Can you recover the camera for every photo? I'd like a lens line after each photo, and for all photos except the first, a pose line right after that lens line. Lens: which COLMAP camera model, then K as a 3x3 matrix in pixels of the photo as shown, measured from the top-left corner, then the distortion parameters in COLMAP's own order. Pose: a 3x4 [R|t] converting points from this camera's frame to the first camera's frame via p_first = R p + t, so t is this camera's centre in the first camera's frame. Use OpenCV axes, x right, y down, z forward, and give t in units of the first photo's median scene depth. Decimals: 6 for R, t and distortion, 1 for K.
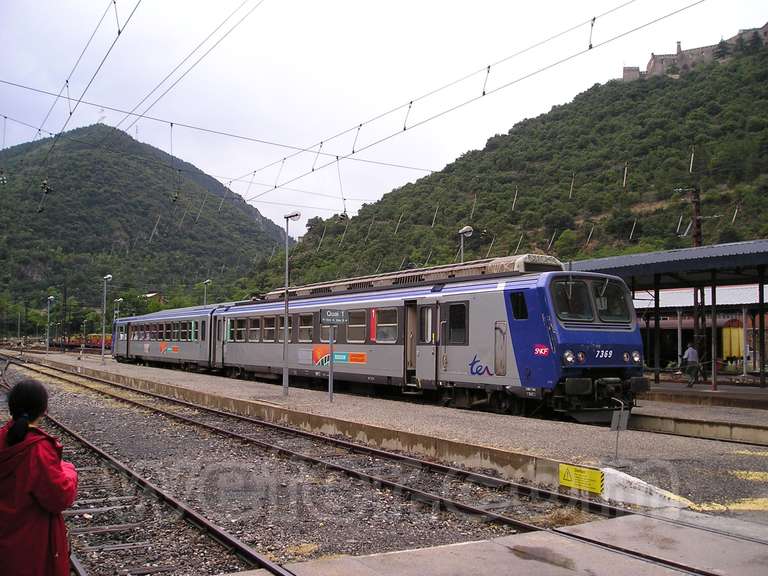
lens RADIAL K [[794.7, 0, 387.9], [0, 794.7, 292.1], [0, 0, 1]] dist [-0.103304, 0.000000]
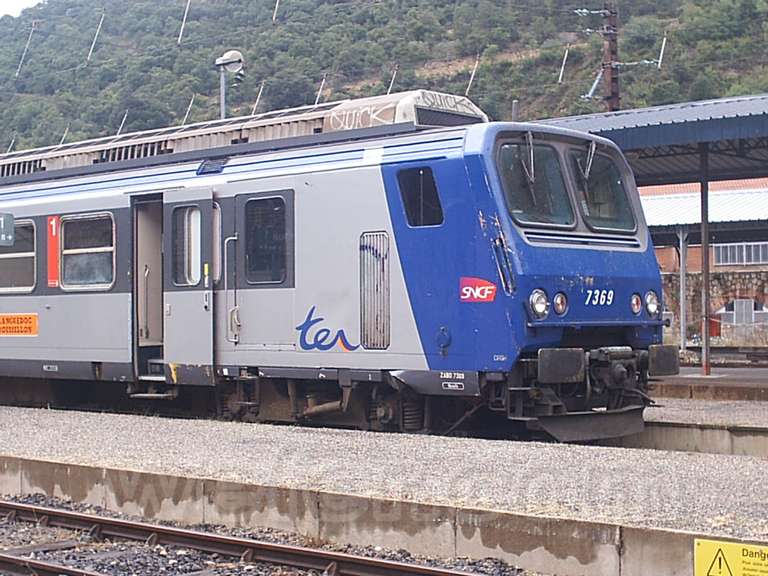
lens RADIAL K [[1416.9, 0, 400.3], [0, 1416.9, 322.9], [0, 0, 1]] dist [-0.084242, 0.000000]
pose [[0.955386, -0.021518, 0.294575, -0.005677], [0.000234, 0.997398, 0.072098, 0.001971], [-0.295360, -0.068812, 0.952905, 0.013440]]
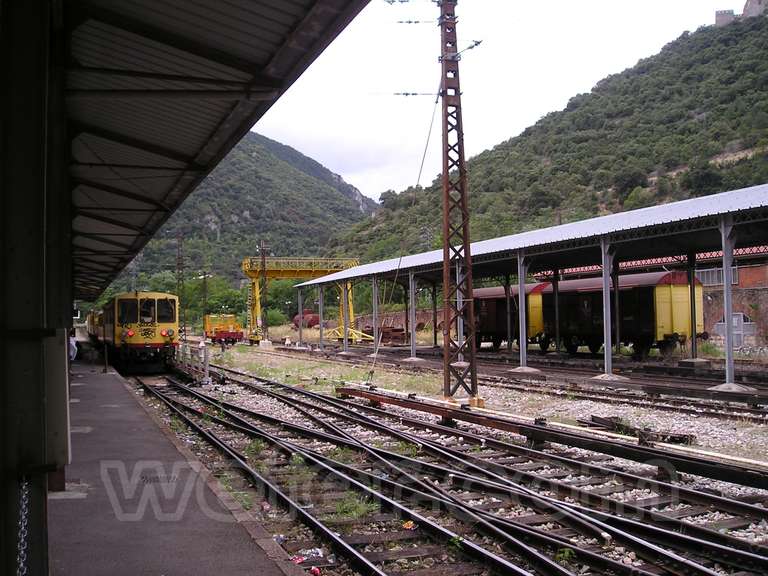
lens RADIAL K [[794.7, 0, 382.2], [0, 794.7, 294.8], [0, 0, 1]] dist [-0.103304, 0.000000]
pose [[0.989504, -0.028622, -0.141644, 0.060884], [0.033157, 0.999007, 0.029760, 0.005466], [0.140651, -0.034144, 0.989470, 0.079997]]
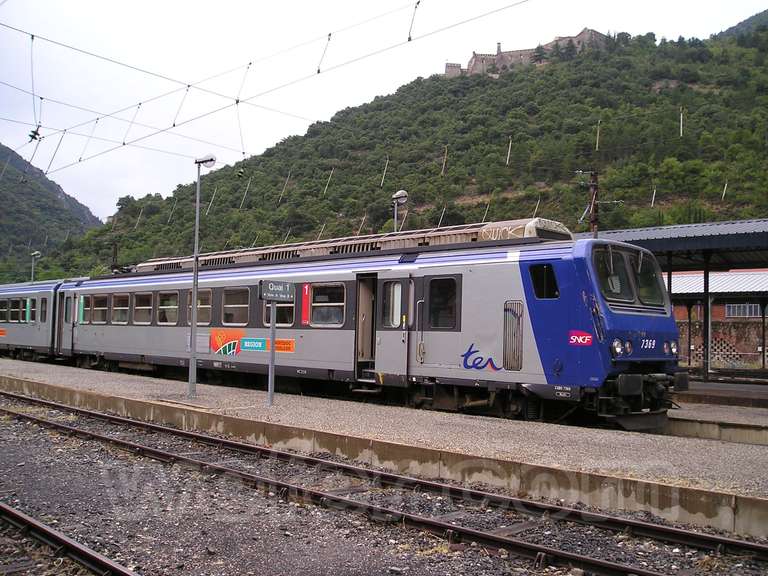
lens RADIAL K [[794.7, 0, 395.6], [0, 794.7, 309.0], [0, 0, 1]] dist [-0.103304, 0.000000]
pose [[0.969516, 0.019792, 0.244227, -0.010464], [-0.028605, 0.999059, 0.032587, 0.001480], [-0.243352, -0.038580, 0.969170, 0.017648]]
